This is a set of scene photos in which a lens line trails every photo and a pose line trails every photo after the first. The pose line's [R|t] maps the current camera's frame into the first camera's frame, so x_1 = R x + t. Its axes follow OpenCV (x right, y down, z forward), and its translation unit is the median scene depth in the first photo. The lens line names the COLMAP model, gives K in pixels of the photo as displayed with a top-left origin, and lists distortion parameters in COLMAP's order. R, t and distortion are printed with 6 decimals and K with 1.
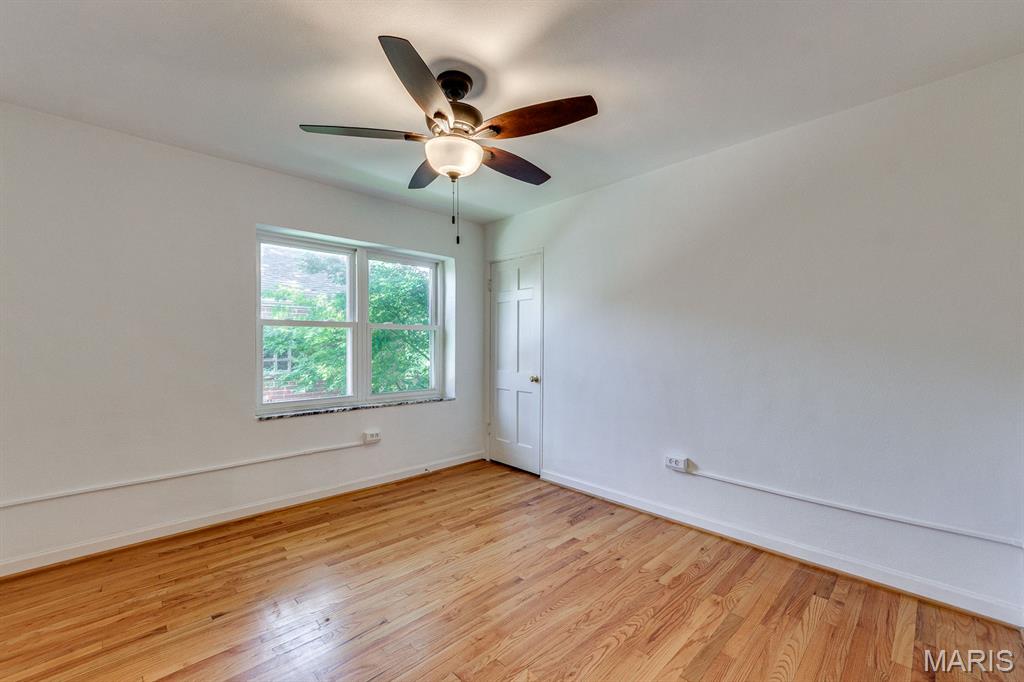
lens RADIAL K [[401.3, 0, 502.7], [0, 401.3, 344.9], [0, 0, 1]] dist [0.002352, -0.000102]
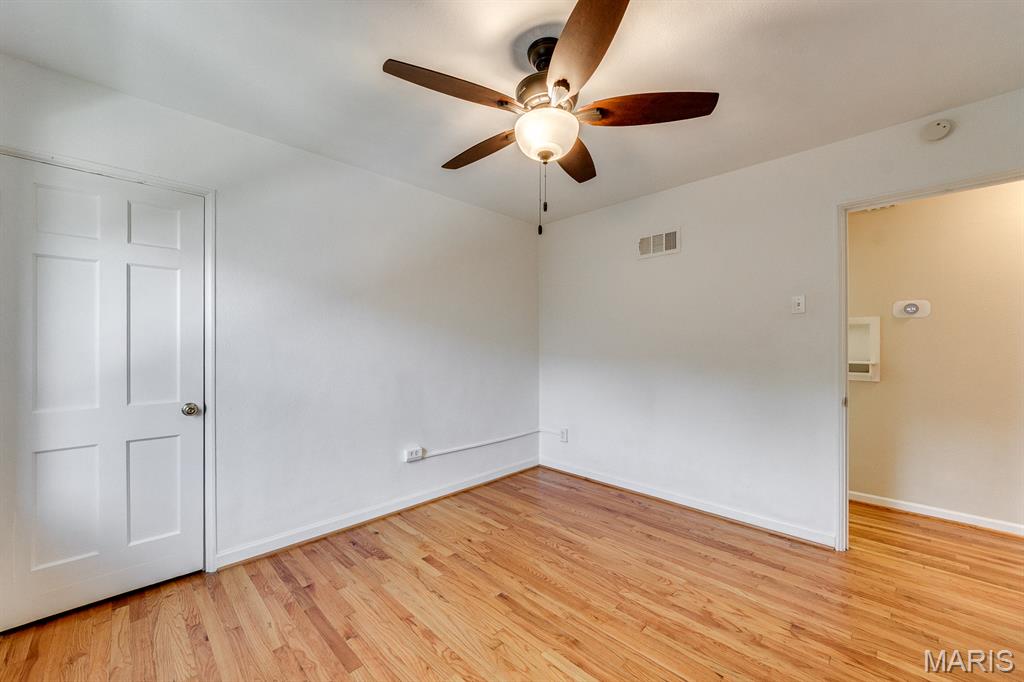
lens RADIAL K [[401.3, 0, 502.7], [0, 401.3, 344.9], [0, 0, 1]] dist [0.002352, -0.000102]
pose [[-0.009303, 0.001834, 0.999955, -0.742742], [0.001269, 0.999998, -0.001822, -0.011213], [-0.999956, 0.001252, -0.009305, 0.811228]]
